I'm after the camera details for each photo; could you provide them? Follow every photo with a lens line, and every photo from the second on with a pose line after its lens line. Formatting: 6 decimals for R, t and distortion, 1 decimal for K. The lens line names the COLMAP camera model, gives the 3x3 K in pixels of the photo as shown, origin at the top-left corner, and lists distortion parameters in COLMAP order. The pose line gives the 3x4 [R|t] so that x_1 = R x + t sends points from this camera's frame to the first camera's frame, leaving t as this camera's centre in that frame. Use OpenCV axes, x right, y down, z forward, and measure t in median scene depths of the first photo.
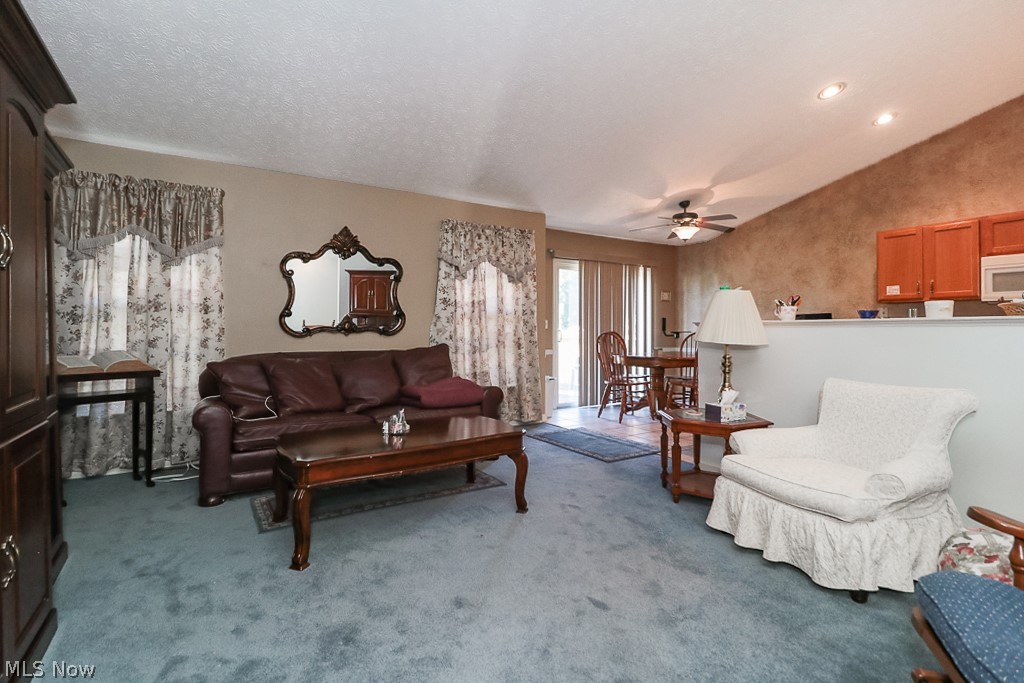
lens RADIAL K [[481.3, 0, 501.3], [0, 481.3, 328.1], [0, 0, 1]] dist [0.012518, -0.010450]
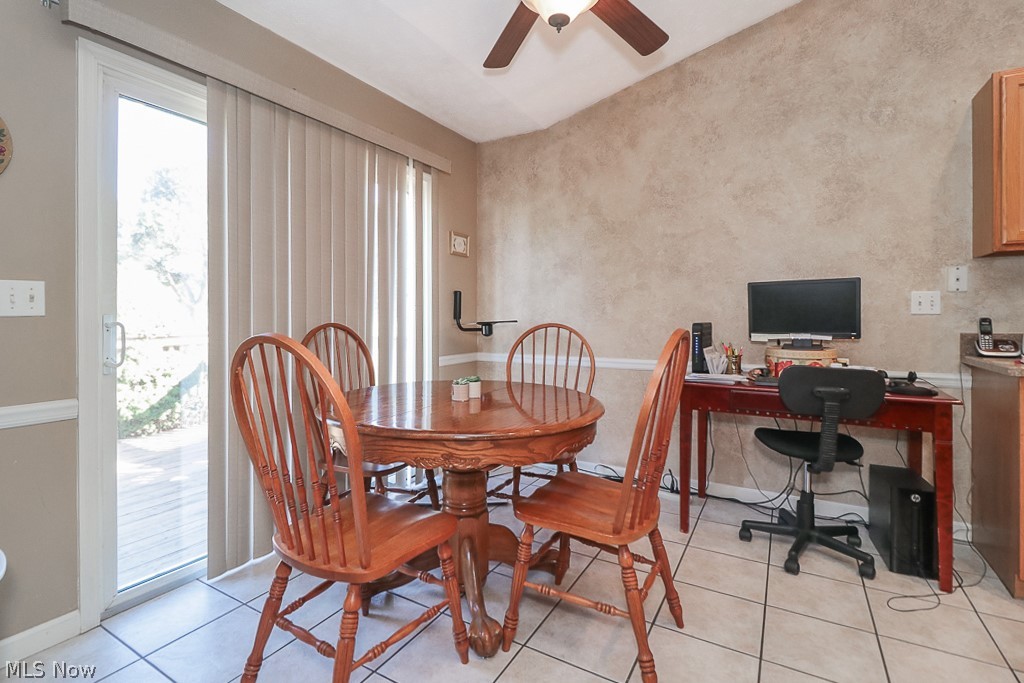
lens RADIAL K [[481.3, 0, 498.7], [0, 481.3, 321.1], [0, 0, 1]] dist [0.012518, -0.010450]
pose [[0.886166, -0.007429, 0.463309, 0.205565], [-0.000984, 0.999839, 0.017915, -0.001000], [-0.463367, -0.016331, 0.886016, 0.741377]]
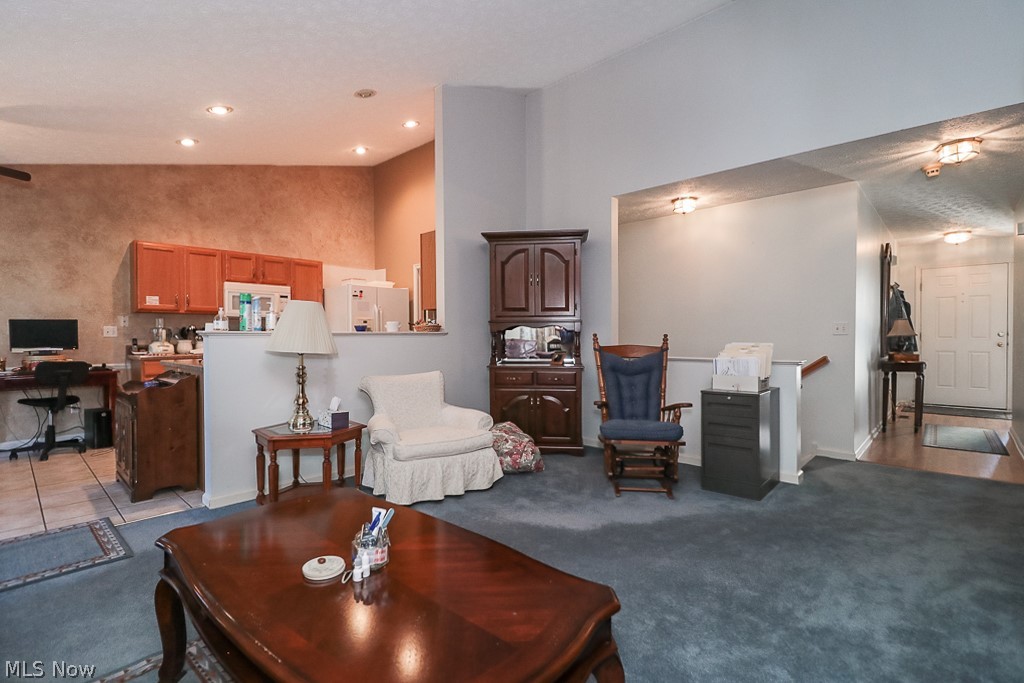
lens RADIAL K [[481.3, 0, 514.4], [0, 481.3, 340.2], [0, 0, 1]] dist [0.012518, -0.010450]
pose [[-0.266518, -0.008534, 0.963792, -0.339900], [-0.001967, 0.999964, 0.008310, -0.002851], [-0.963828, 0.000319, -0.266525, 0.457174]]
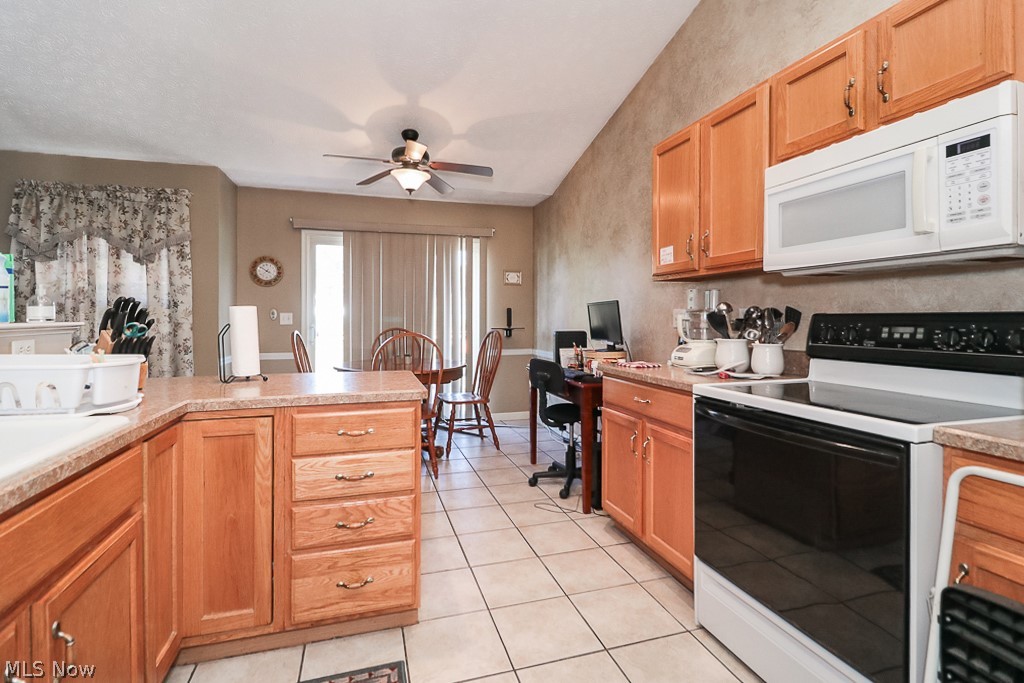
lens RADIAL K [[481.3, 0, 509.2], [0, 481.3, 317.8], [0, 0, 1]] dist [0.012518, -0.010450]
pose [[0.966417, -0.000926, -0.256978, 0.674966], [0.002203, 0.999987, 0.004679, -0.013434], [0.256970, -0.005087, 0.966406, 0.401314]]
